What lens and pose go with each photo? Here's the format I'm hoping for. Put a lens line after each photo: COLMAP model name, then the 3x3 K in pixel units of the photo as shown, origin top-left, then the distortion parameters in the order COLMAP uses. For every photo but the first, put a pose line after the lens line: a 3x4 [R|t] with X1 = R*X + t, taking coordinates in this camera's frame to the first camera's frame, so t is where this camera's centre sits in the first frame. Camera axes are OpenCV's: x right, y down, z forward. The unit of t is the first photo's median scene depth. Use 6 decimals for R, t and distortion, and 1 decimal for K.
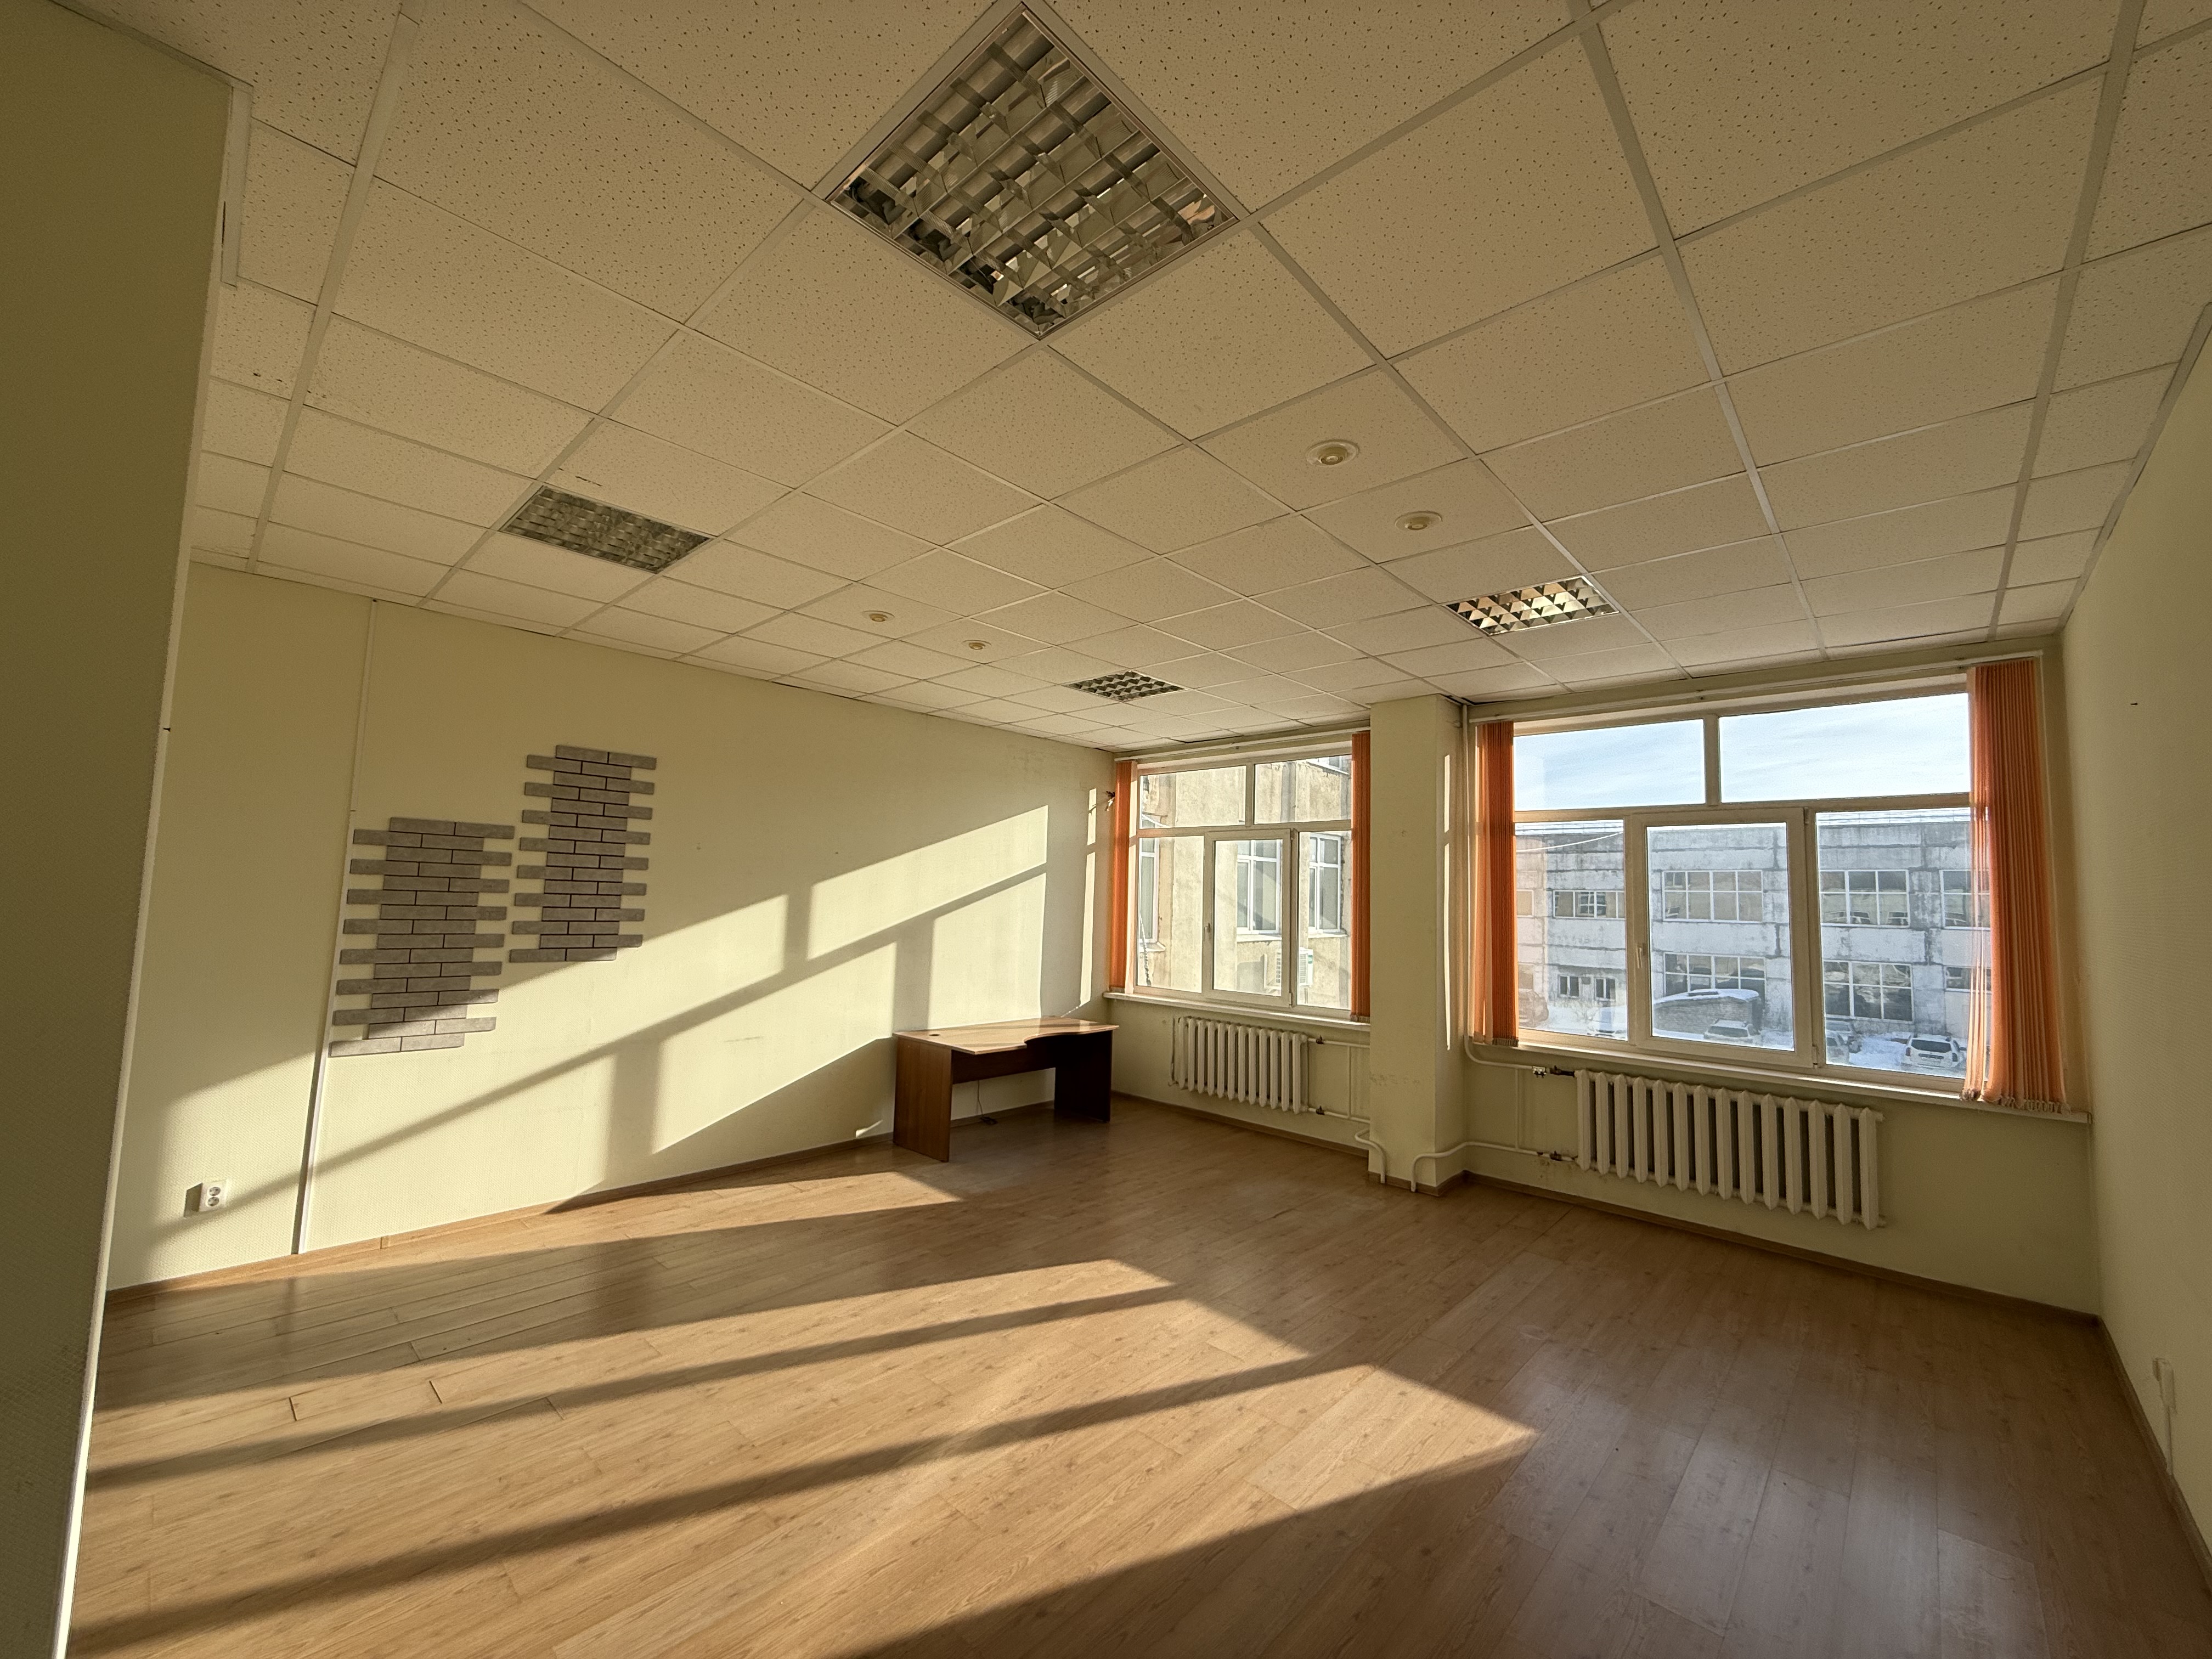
lens RADIAL K [[874.7, 0, 1109.9], [0, 874.7, 815.2], [0, 0, 1]] dist [0.010516, -0.000501]
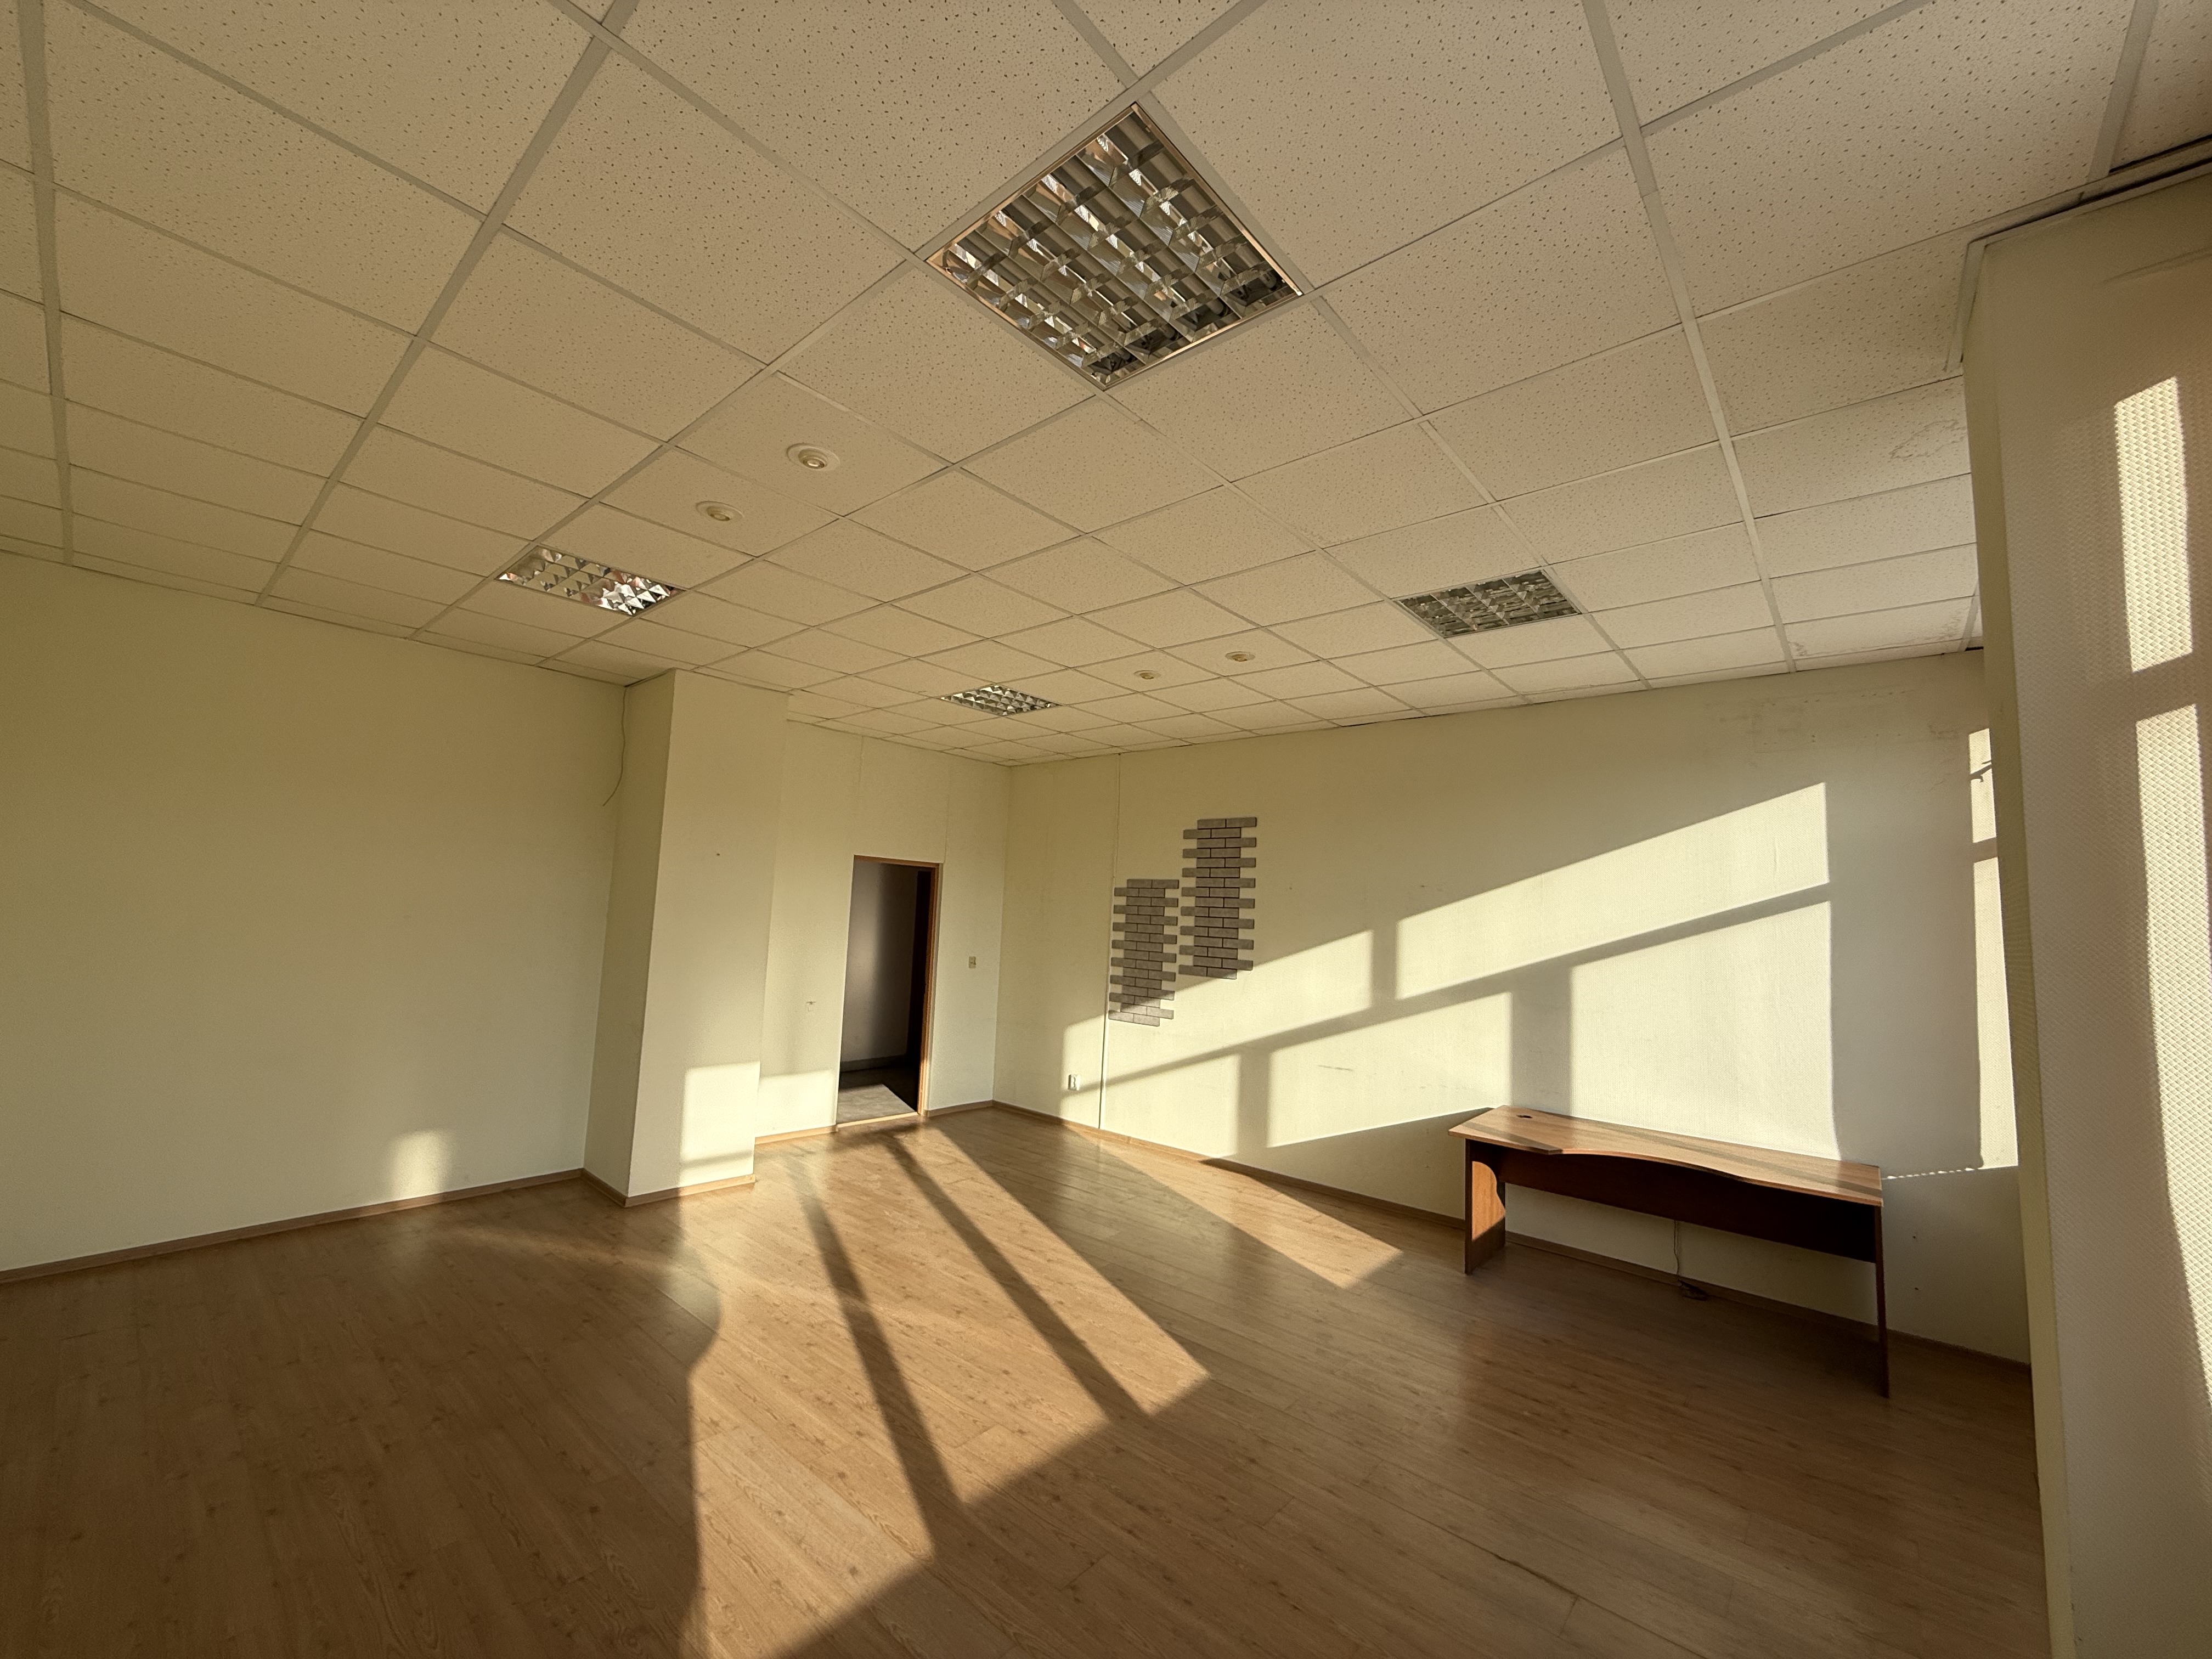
lens RADIAL K [[874.7, 0, 1085.2], [0, 874.7, 827.6], [0, 0, 1]] dist [0.010516, -0.000501]
pose [[0.022699, -0.128066, -0.991506, 0.813042], [0.057157, 0.990306, -0.126602, 0.107615], [0.998107, -0.053797, 0.029799, 0.856317]]
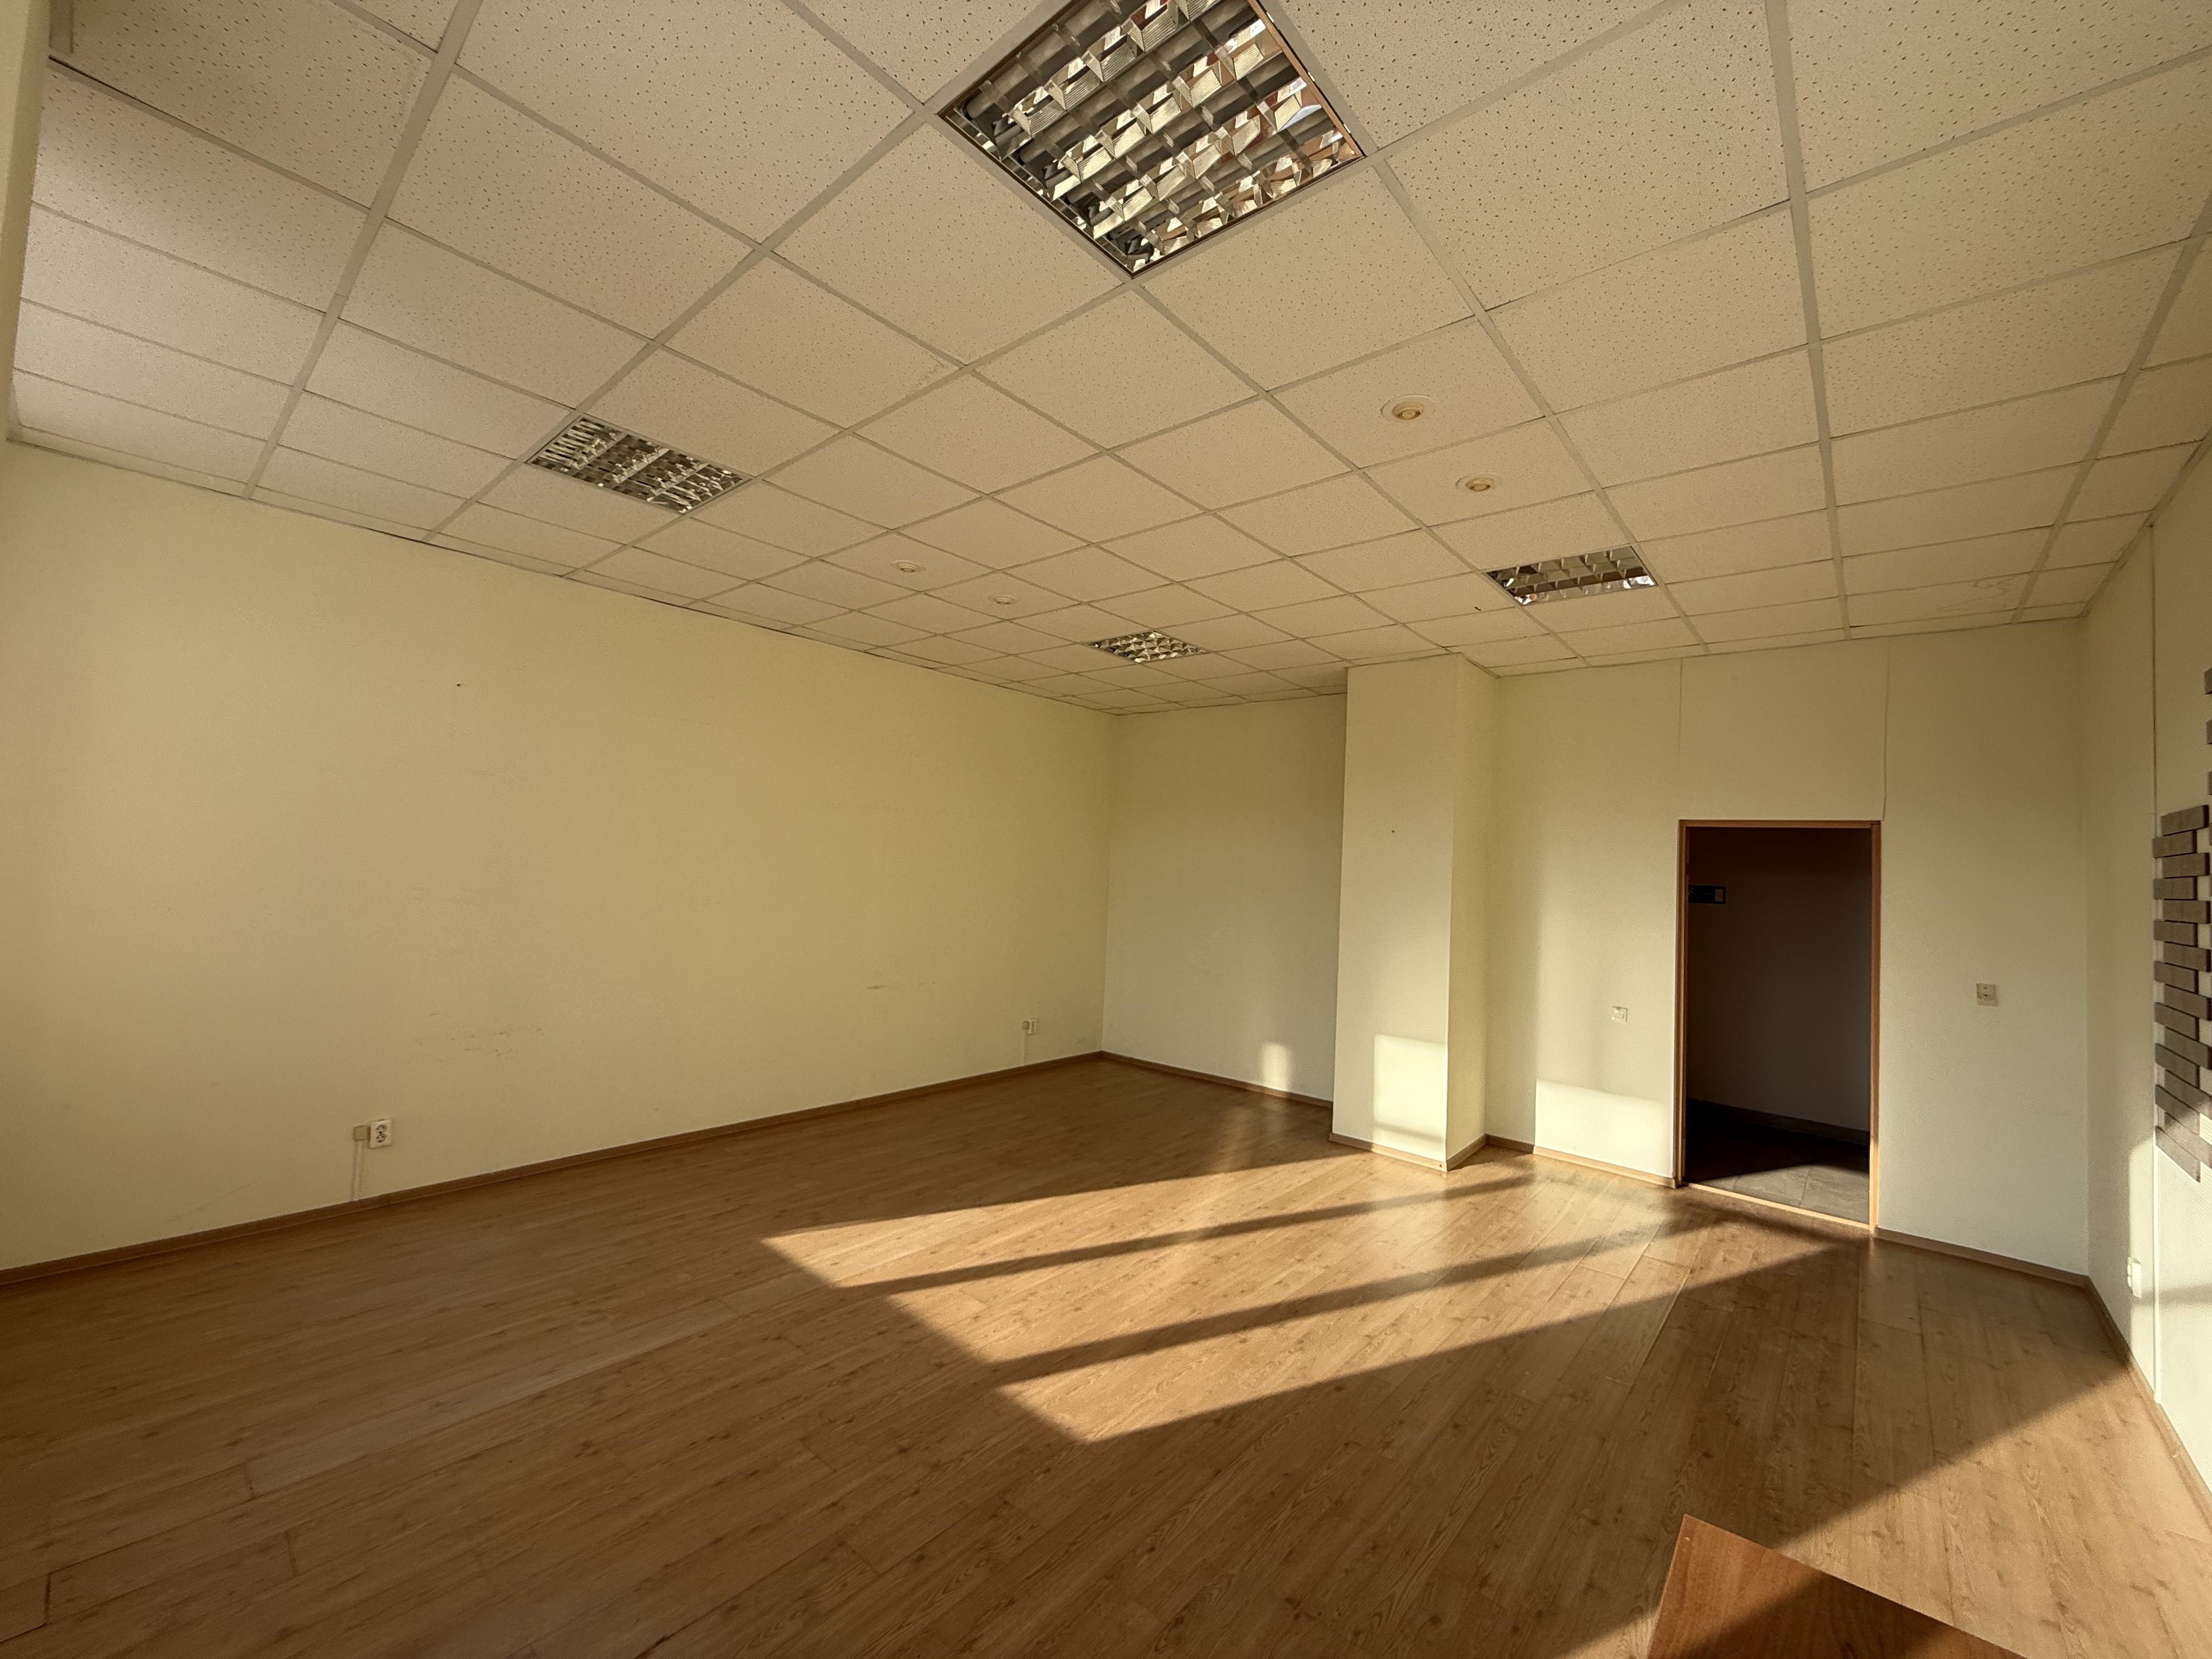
lens RADIAL K [[874.7, 0, 1123.9], [0, 874.7, 855.7], [0, 0, 1]] dist [0.010516, -0.000501]
pose [[-0.996445, -0.072836, -0.042329, 0.029220], [-0.067435, 0.990791, -0.117414, 0.165857], [0.050491, -0.114142, -0.992181, 1.589467]]
